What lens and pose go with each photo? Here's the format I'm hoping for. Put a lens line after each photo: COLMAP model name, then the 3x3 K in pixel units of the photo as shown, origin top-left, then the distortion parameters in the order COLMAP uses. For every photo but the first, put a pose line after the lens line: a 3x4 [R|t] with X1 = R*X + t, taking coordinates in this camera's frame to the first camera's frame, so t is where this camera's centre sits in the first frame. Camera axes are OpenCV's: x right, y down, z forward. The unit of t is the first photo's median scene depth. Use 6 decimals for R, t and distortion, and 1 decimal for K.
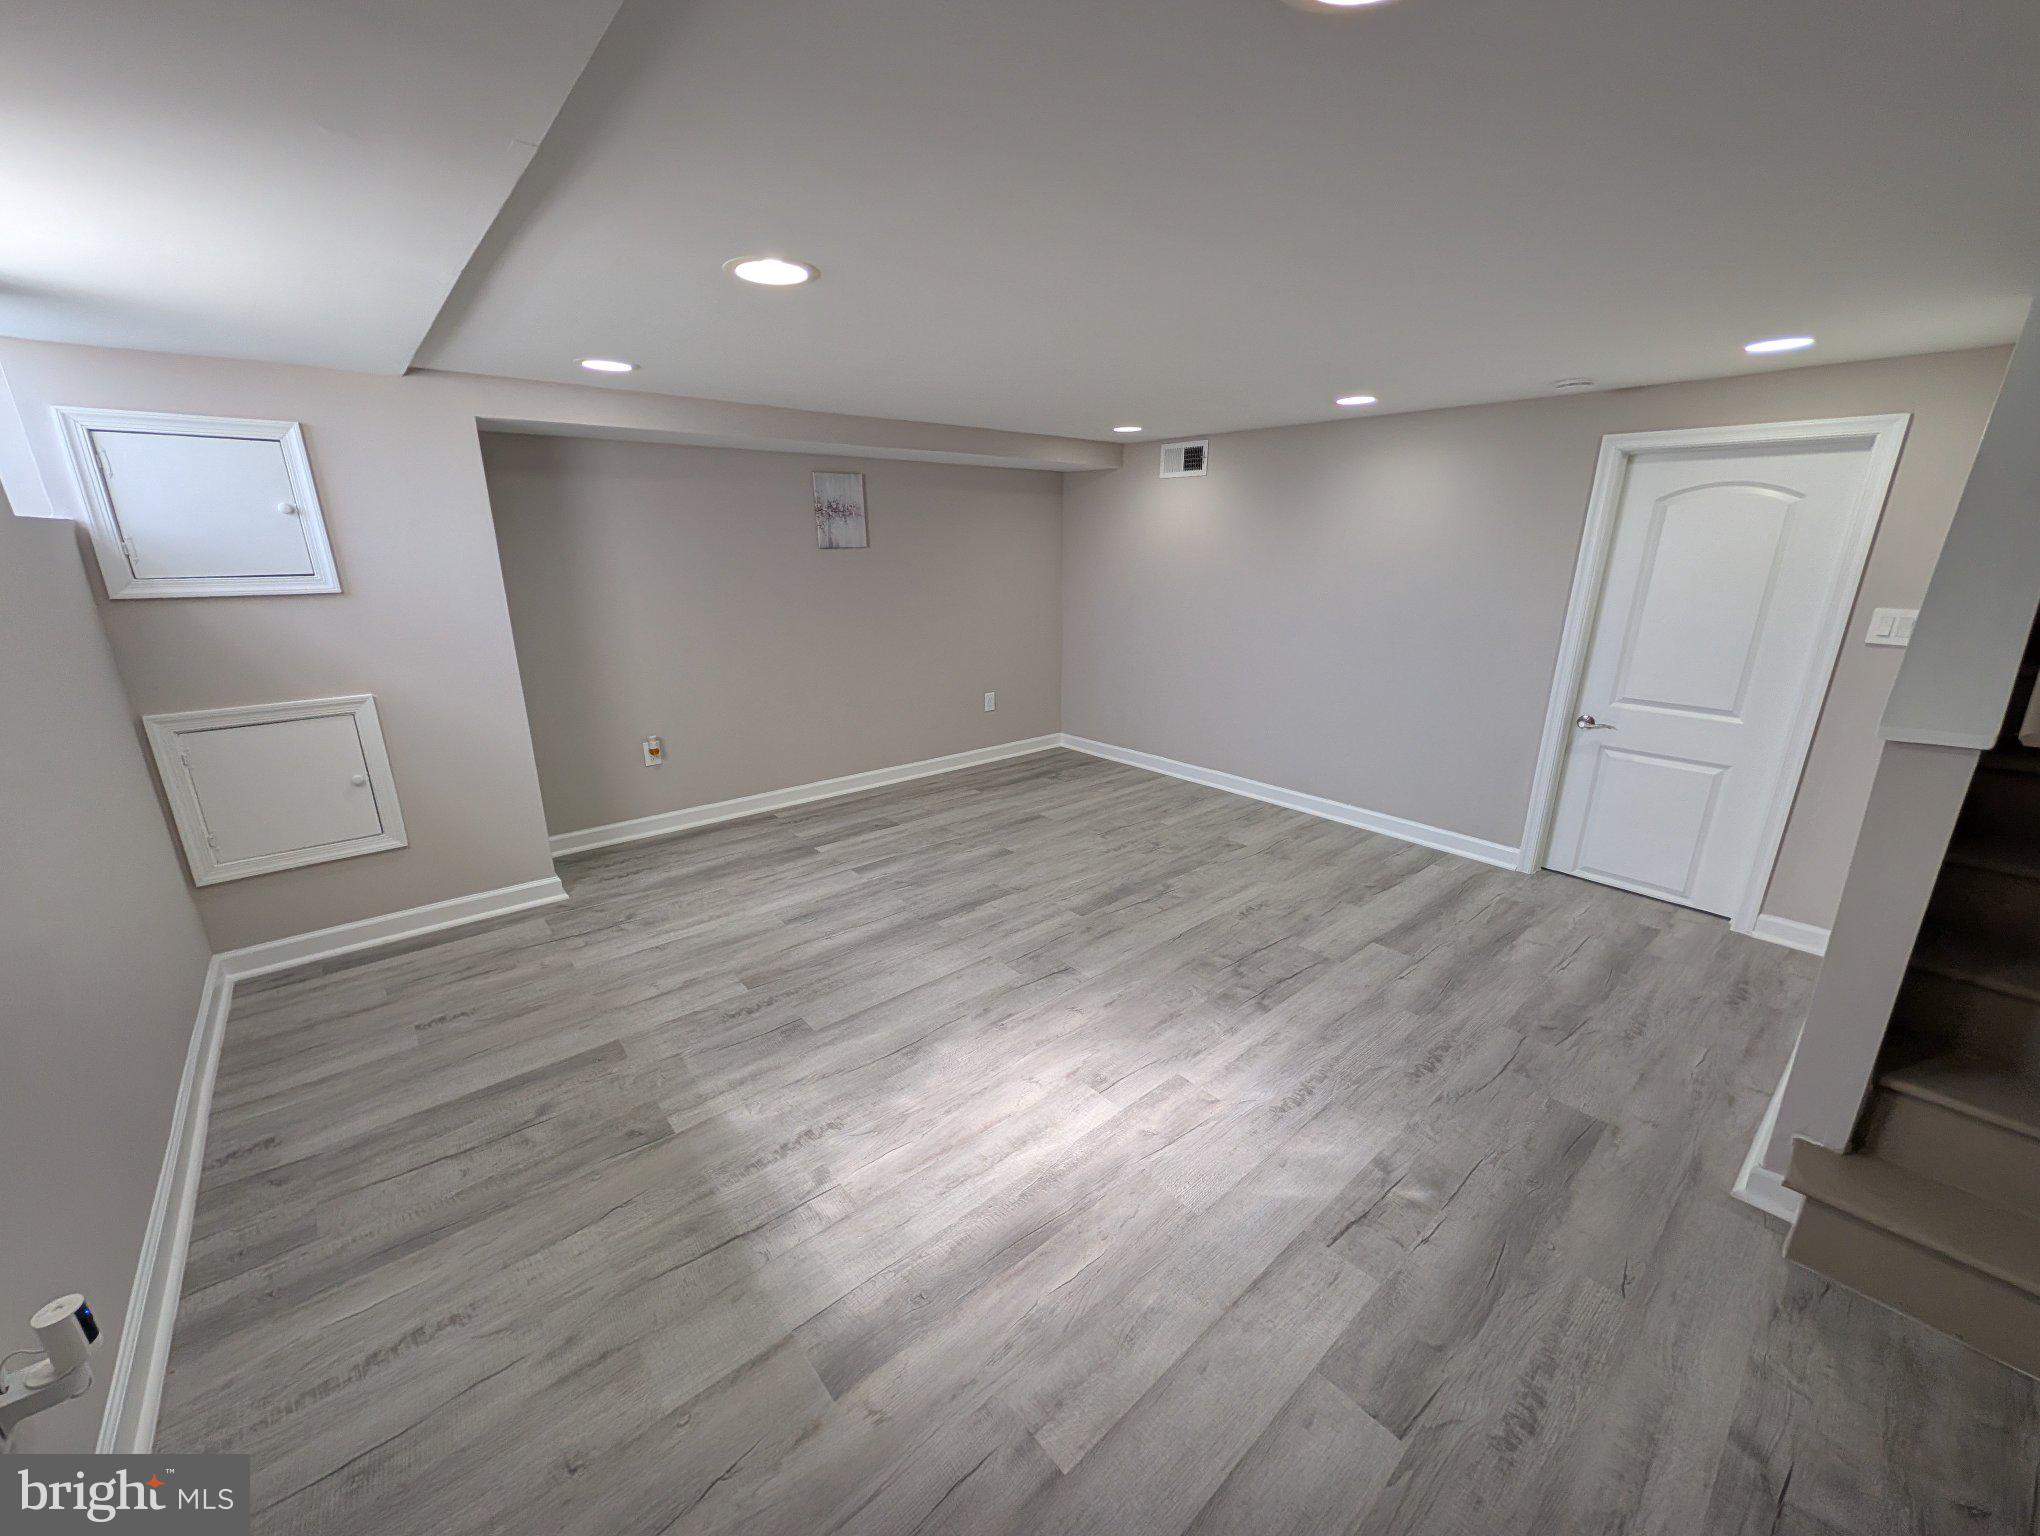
lens RADIAL K [[787.8, 0, 1015.1], [0, 787.8, 768.2], [0, 0, 1]] dist [0.001524, 0.000237]
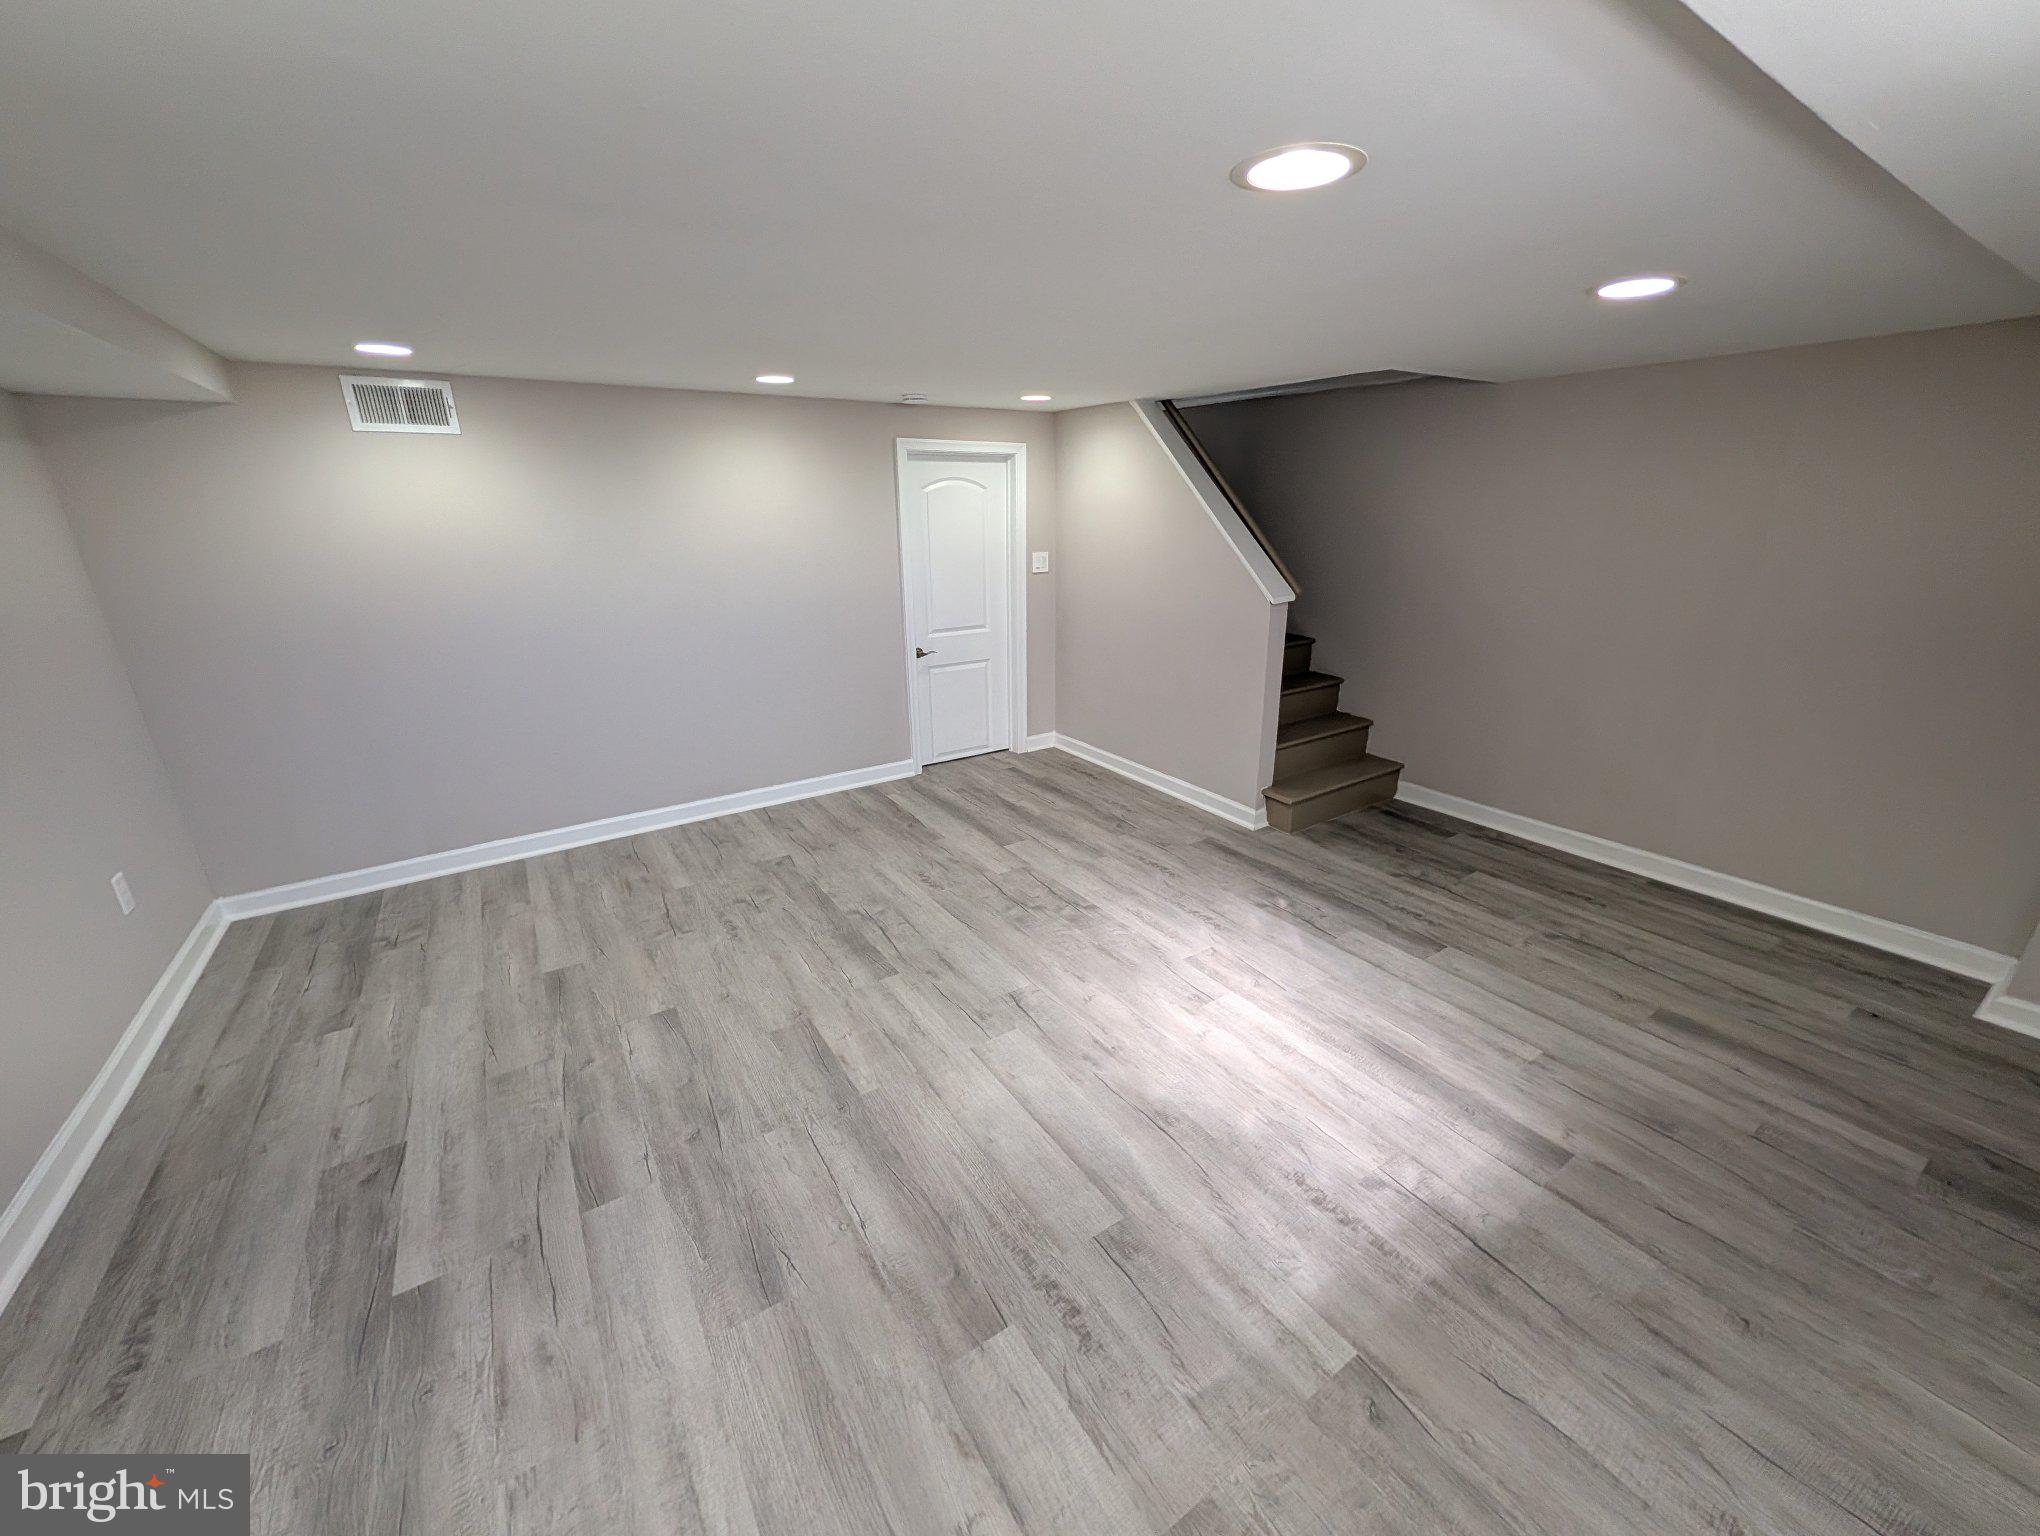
lens RADIAL K [[787.8, 0, 1015.1], [0, 787.8, 768.2], [0, 0, 1]] dist [0.001524, 0.000237]
pose [[0.126672, -0.320773, 0.938647, -0.759568], [0.287501, 0.917525, 0.274756, -0.258721], [-0.949367, 0.235059, 0.208447, 0.783654]]
